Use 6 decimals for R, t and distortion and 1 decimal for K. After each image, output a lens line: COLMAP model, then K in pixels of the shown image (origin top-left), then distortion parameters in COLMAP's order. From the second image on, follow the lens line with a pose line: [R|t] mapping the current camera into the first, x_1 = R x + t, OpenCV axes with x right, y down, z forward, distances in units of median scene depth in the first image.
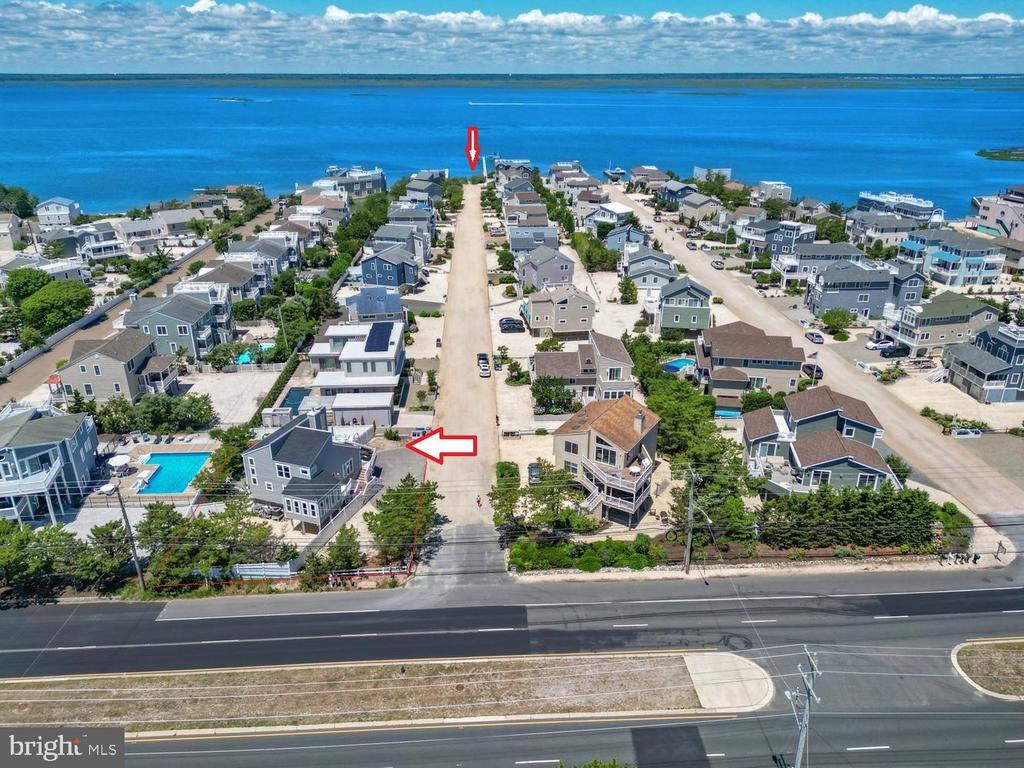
lens RADIAL K [[717.7, 0, 512.0], [0, 717.7, 384.0], [0, 0, 1]] dist [0.036423, -0.002814]
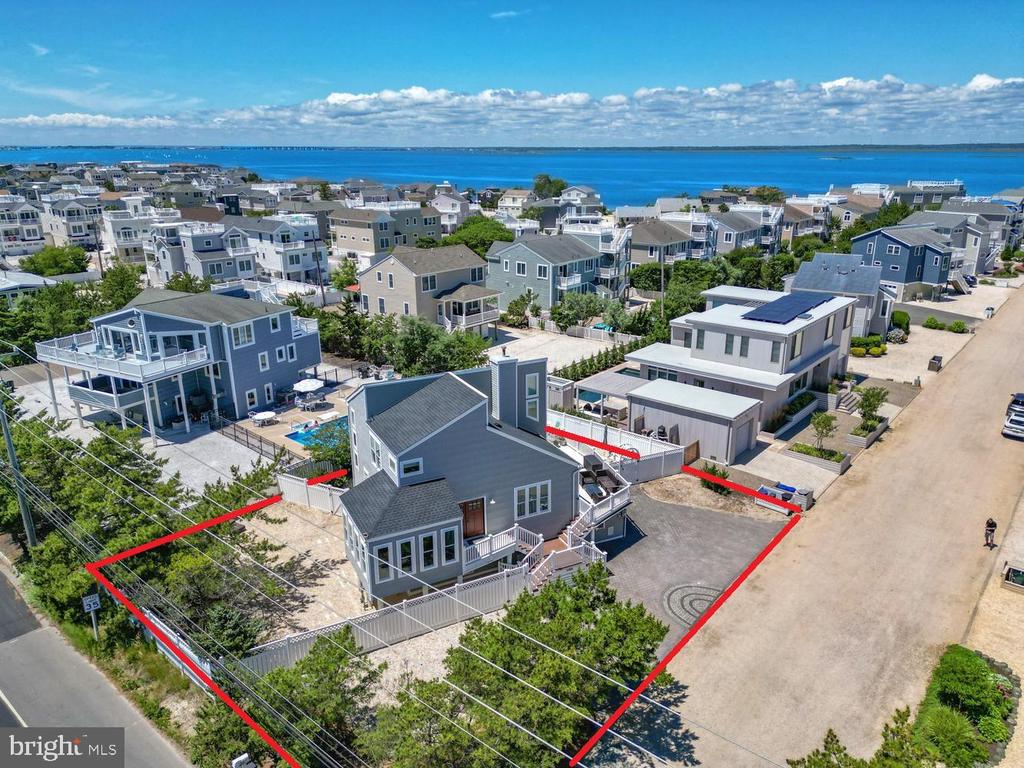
lens RADIAL K [[717.7, 0, 512.0], [0, 717.7, 384.0], [0, 0, 1]] dist [0.036423, -0.002814]
pose [[0.732982, 0.214866, -0.645423, 0.019834], [-0.265318, 0.963962, 0.019599, 0.034737], [0.626374, 0.156876, 0.763574, 0.513691]]
